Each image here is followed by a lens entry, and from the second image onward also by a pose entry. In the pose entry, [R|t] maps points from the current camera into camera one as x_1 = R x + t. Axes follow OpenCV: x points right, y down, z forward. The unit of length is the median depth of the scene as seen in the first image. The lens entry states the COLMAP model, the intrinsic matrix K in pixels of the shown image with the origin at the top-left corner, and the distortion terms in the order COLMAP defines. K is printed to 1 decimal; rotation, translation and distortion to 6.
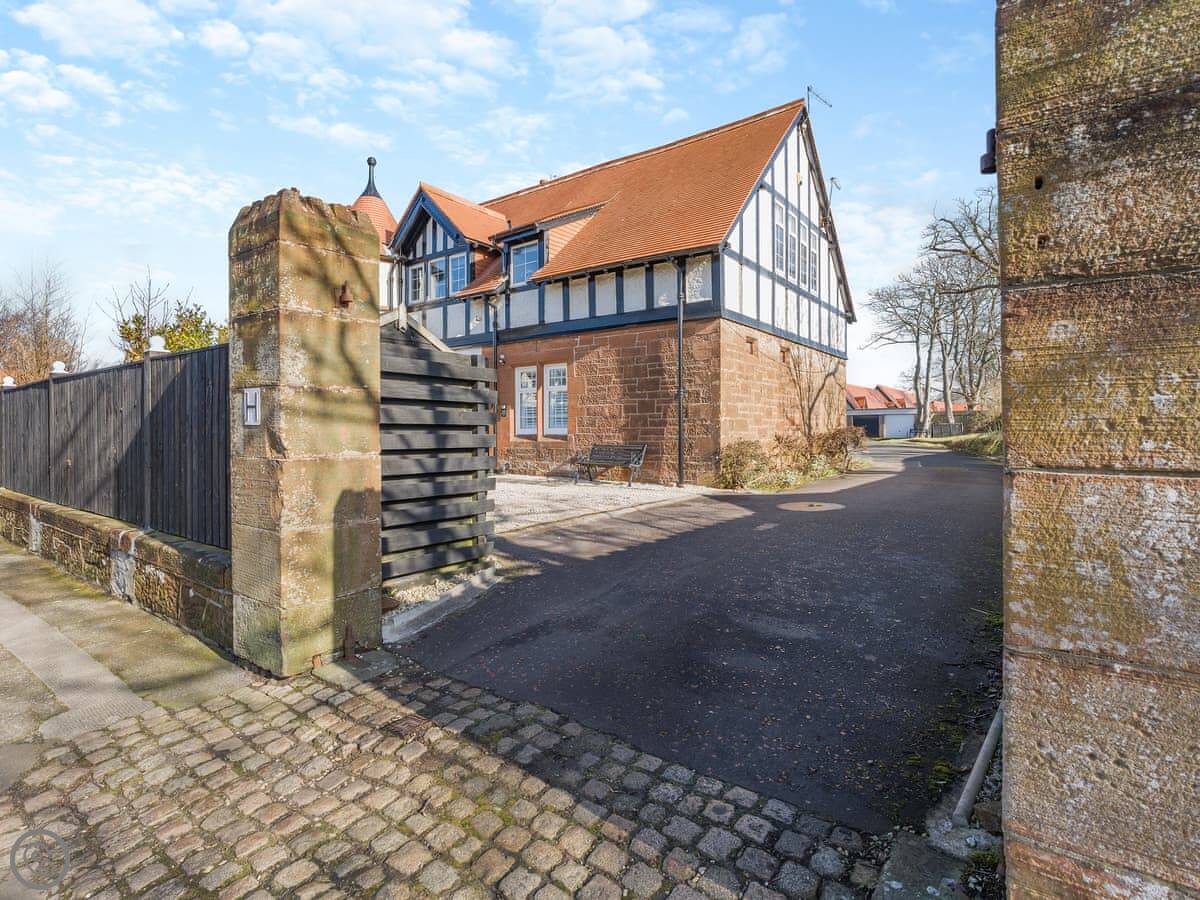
lens RADIAL K [[563.5, 0, 597.9], [0, 563.5, 453.6], [0, 0, 1]] dist [-0.016981, -0.000198]
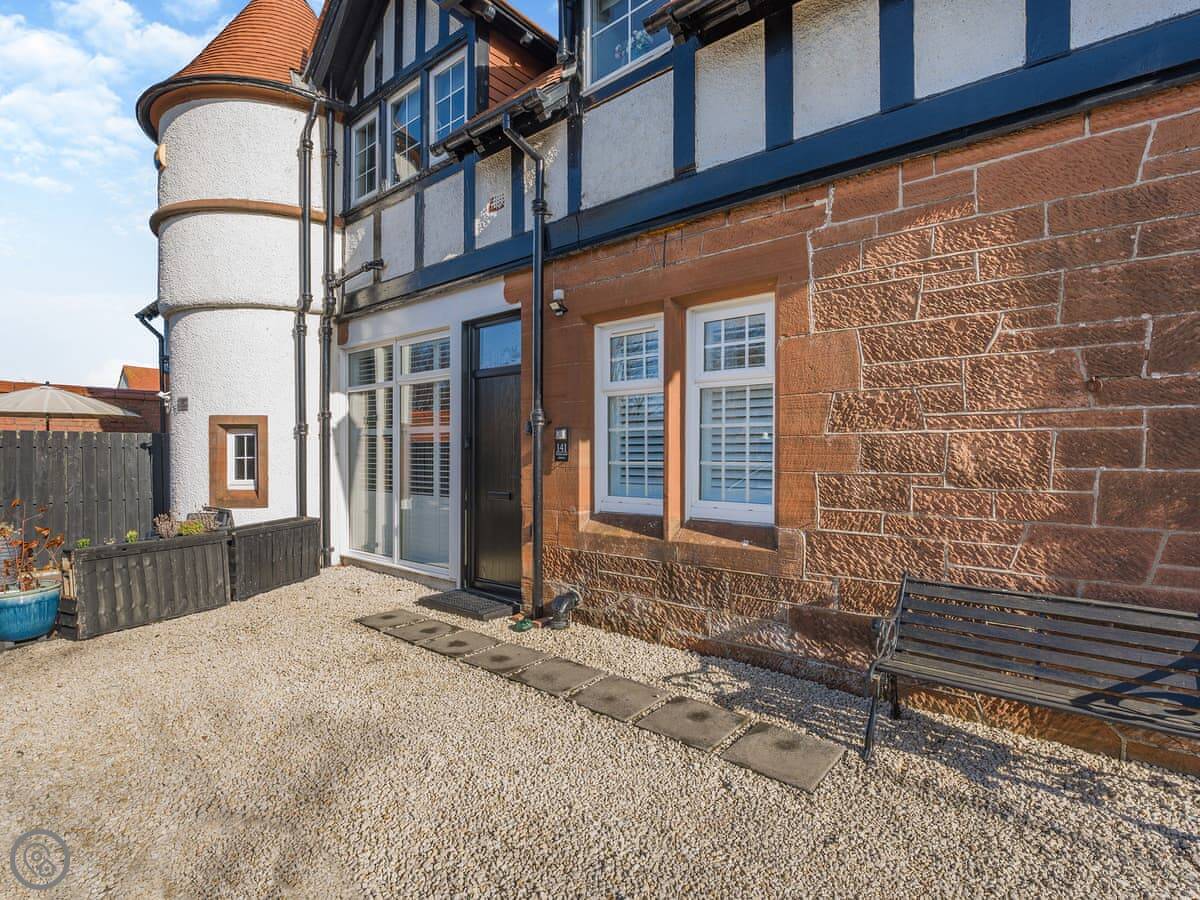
lens RADIAL K [[563.5, 0, 597.9], [0, 563.5, 453.6], [0, 0, 1]] dist [-0.016981, -0.000198]
pose [[0.997519, -0.001008, -0.070395, -0.121943], [-0.001151, 0.999530, -0.030628, -0.061158], [0.070393, 0.030633, 0.997049, 0.659535]]
